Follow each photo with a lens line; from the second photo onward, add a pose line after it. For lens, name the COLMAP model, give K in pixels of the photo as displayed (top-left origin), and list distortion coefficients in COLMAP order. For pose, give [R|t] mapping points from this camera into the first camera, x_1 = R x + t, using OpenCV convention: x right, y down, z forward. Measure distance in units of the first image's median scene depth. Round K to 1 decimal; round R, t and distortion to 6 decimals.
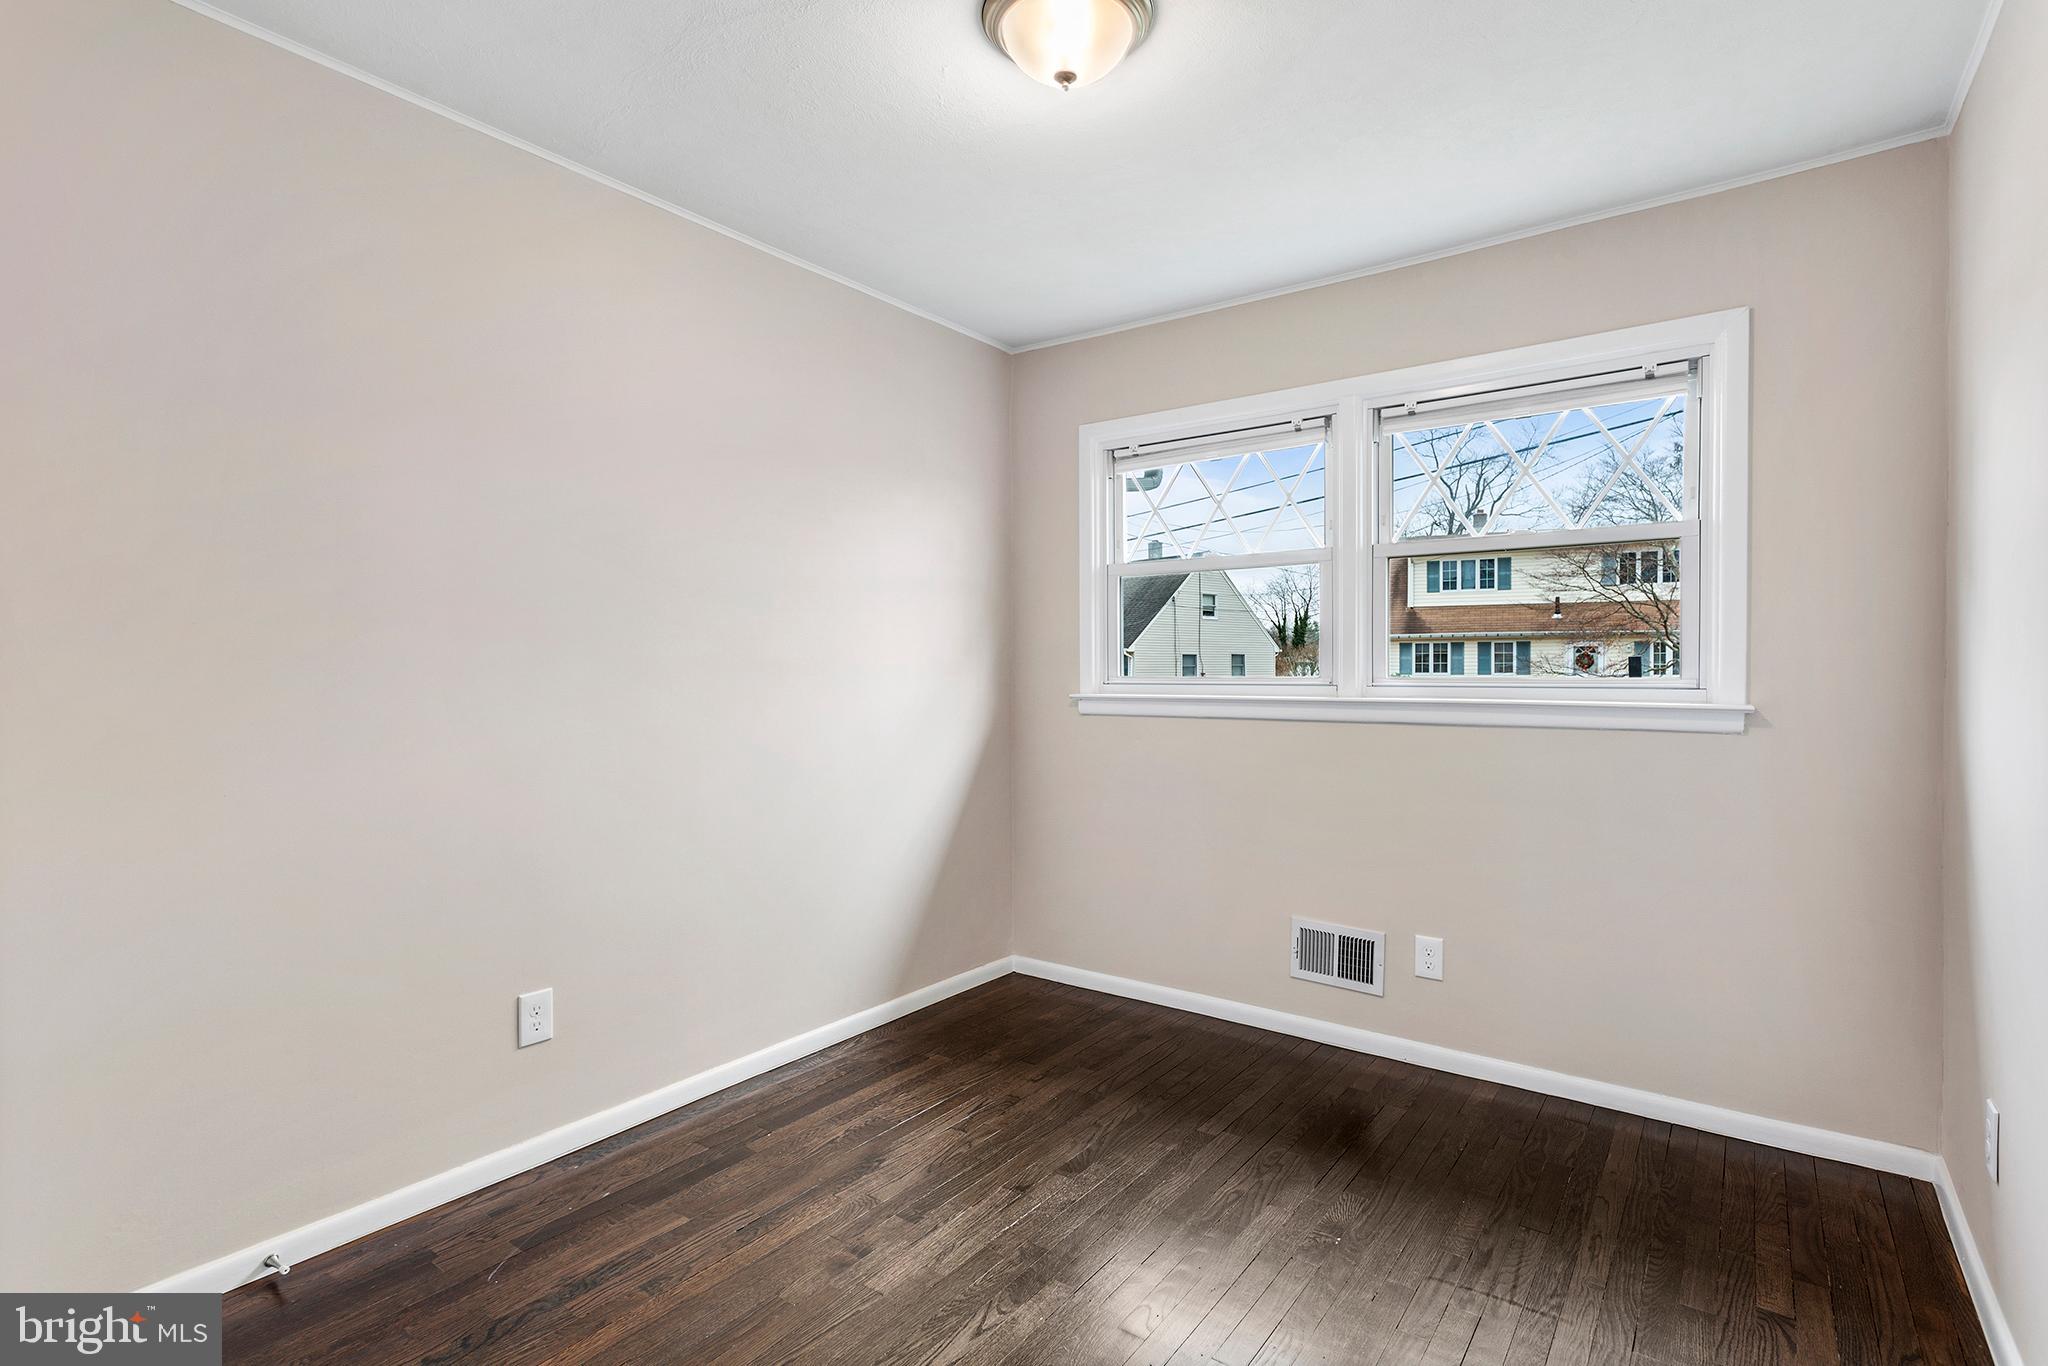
lens RADIAL K [[964.0, 0, 1079.5], [0, 964.0, 680.6], [0, 0, 1]] dist [0.001209, 0.000396]
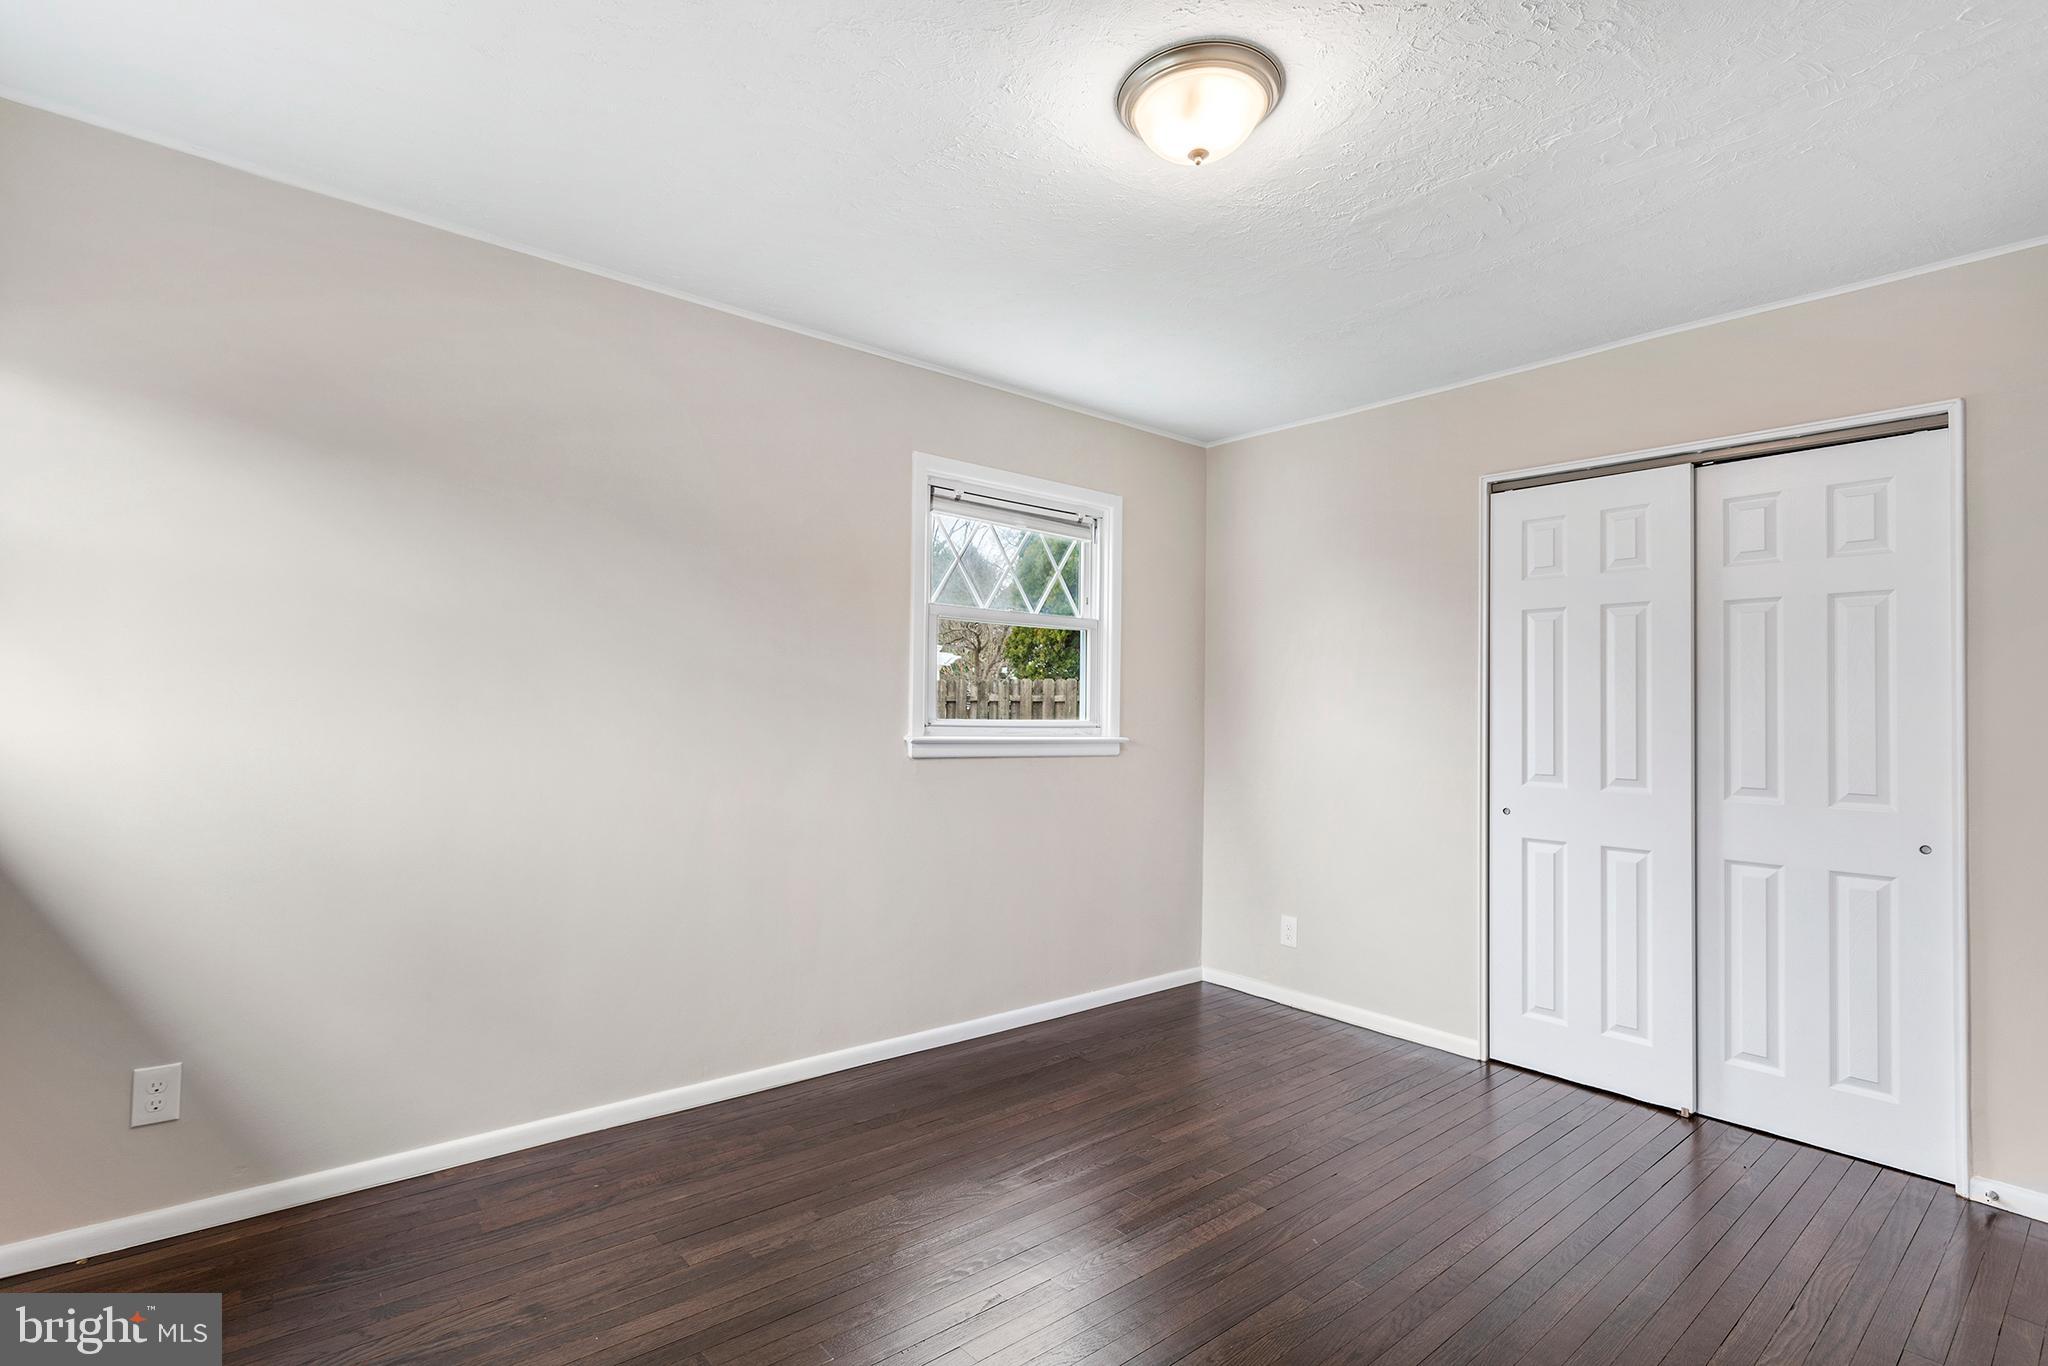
lens RADIAL K [[992.1, 0, 1013.8], [0, 992.1, 687.8], [0, 0, 1]] dist [0.000785, 0.000504]
pose [[0.249570, 0.026541, 0.967993, -0.983695], [-0.013233, 0.999624, -0.023996, -0.016825], [-0.968266, -0.006821, 0.249828, 0.742662]]
